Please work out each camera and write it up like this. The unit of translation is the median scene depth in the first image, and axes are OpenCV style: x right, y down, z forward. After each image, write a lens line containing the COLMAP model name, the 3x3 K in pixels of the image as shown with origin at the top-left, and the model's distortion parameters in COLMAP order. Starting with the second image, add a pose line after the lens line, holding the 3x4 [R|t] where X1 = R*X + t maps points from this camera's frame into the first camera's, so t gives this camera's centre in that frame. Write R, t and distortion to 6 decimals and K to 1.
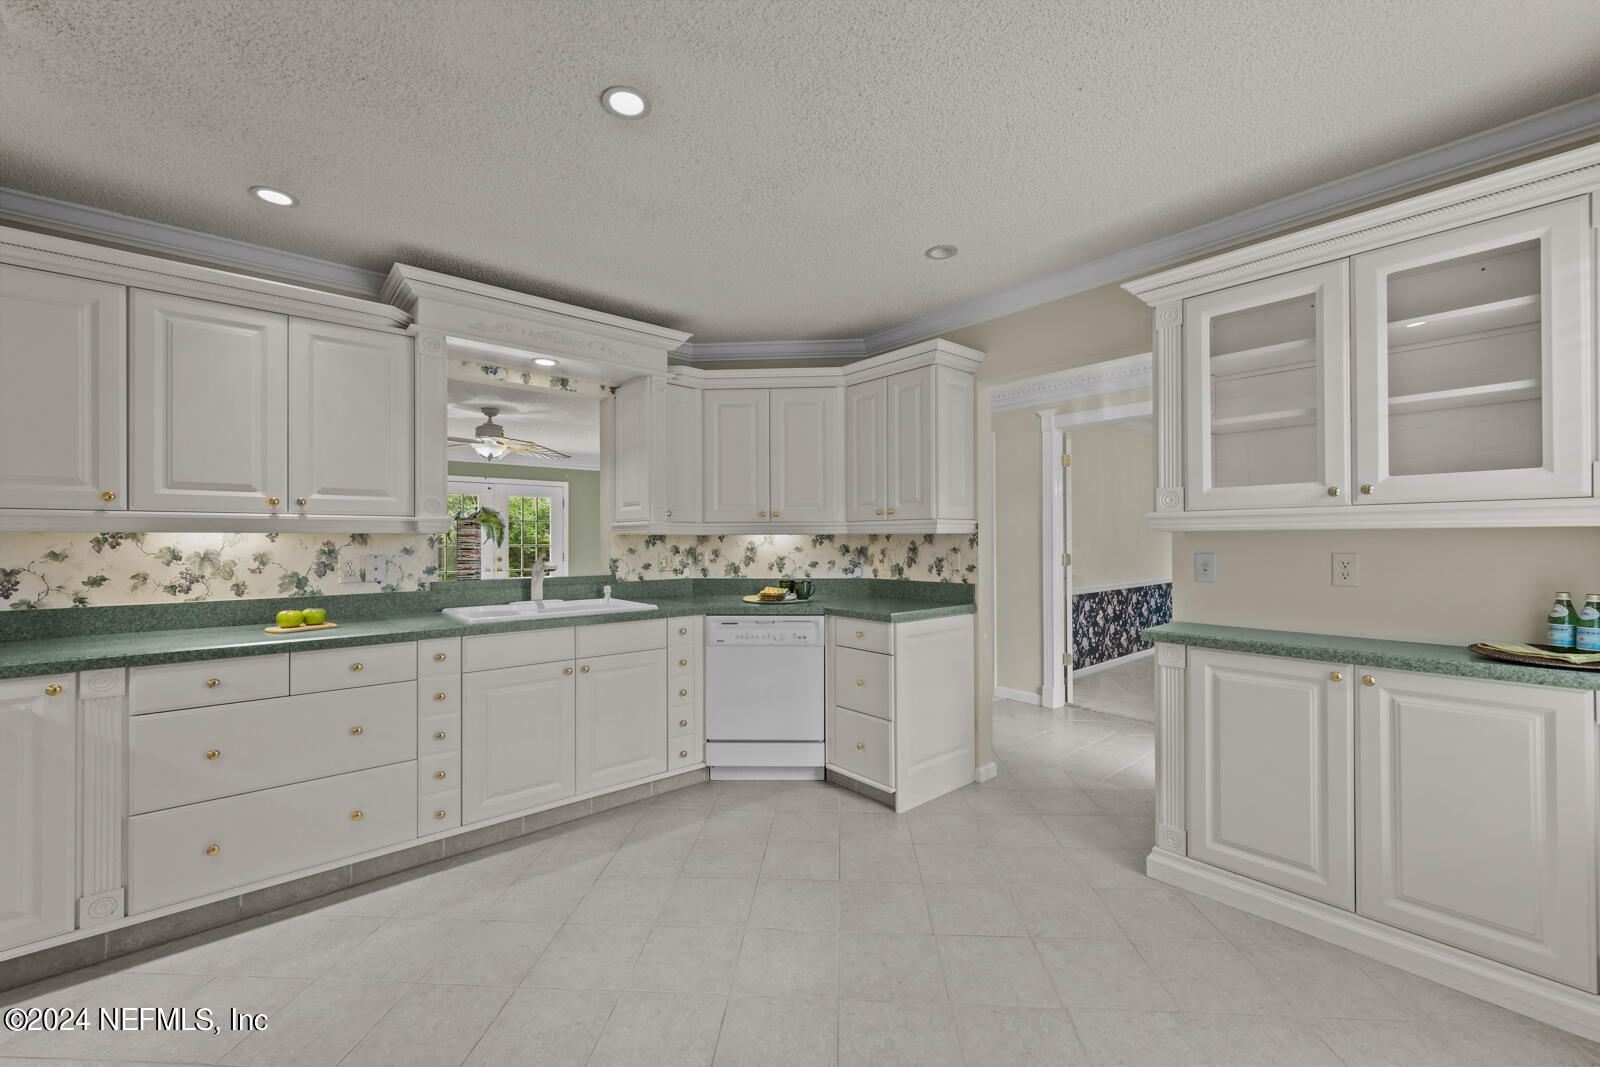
lens RADIAL K [[640.9, 0, 800.0], [0, 640.9, 533.5], [0, 0, 1]] dist [-0.000989, -0.000222]
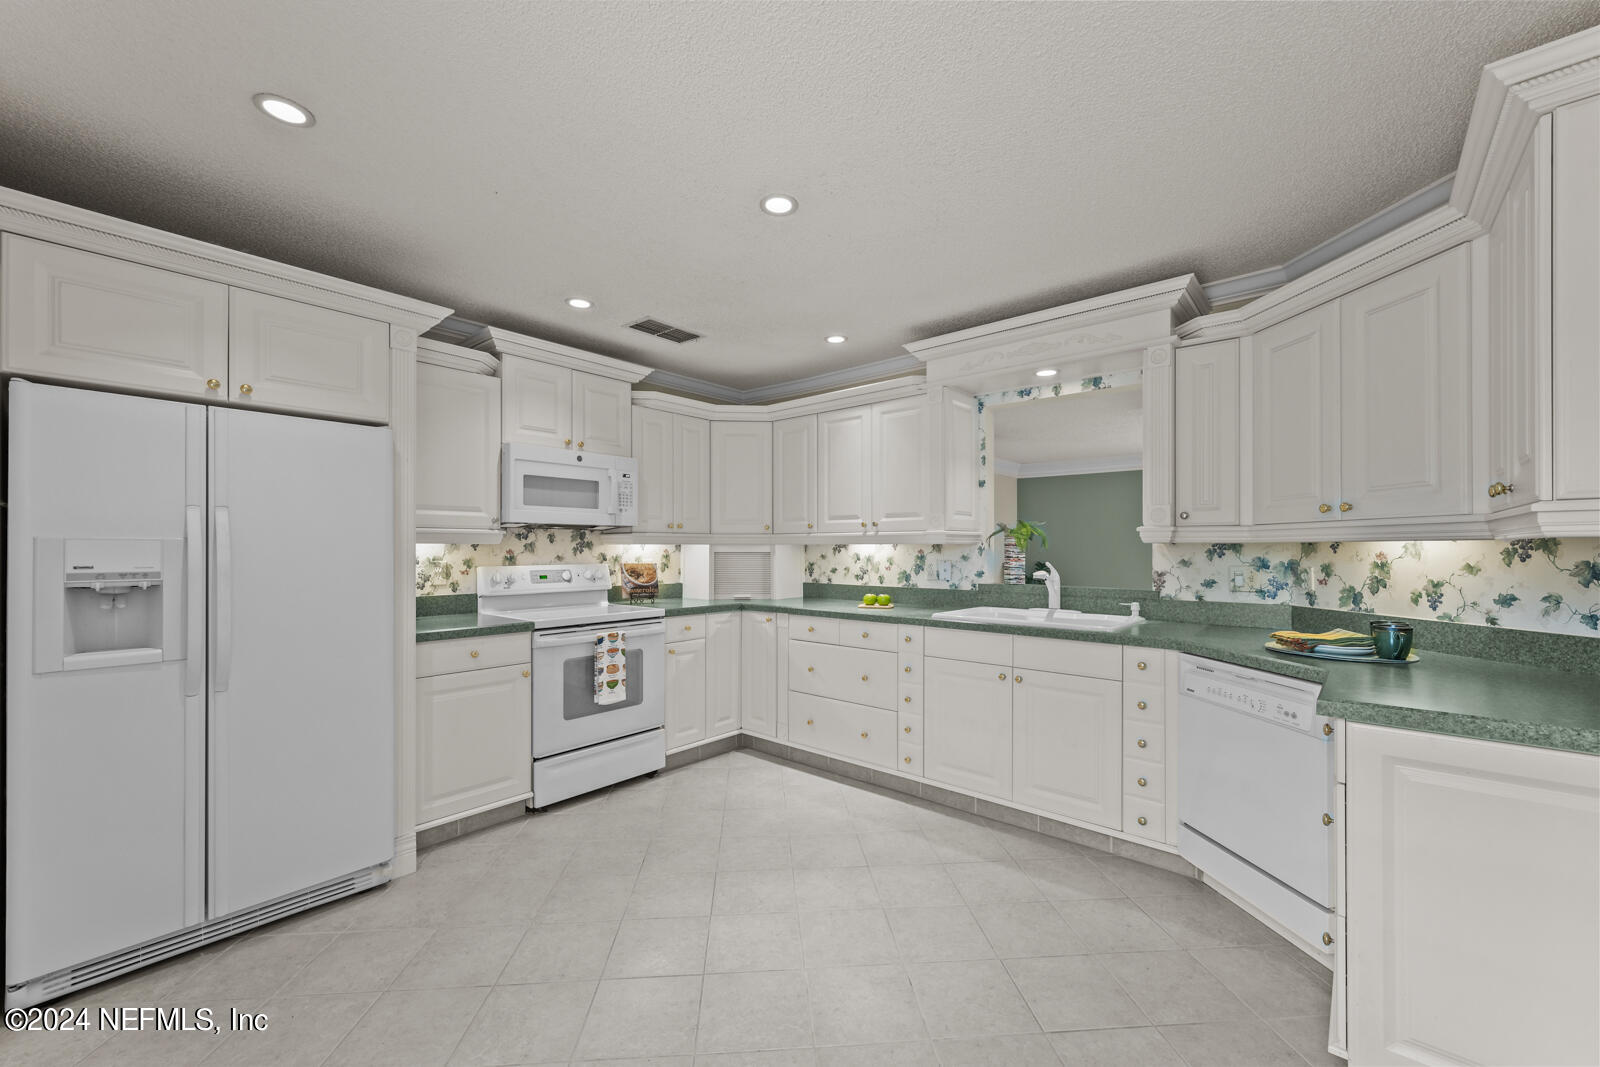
lens RADIAL K [[627.9, 0, 791.8], [0, 627.9, 546.1], [0, 0, 1]] dist [0.000521, 0.000325]
pose [[0.126256, -0.004019, -0.991990, 0.529301], [0.005949, 0.999977, -0.003294, 0.006263], [0.991980, -0.005486, 0.126277, 0.476462]]
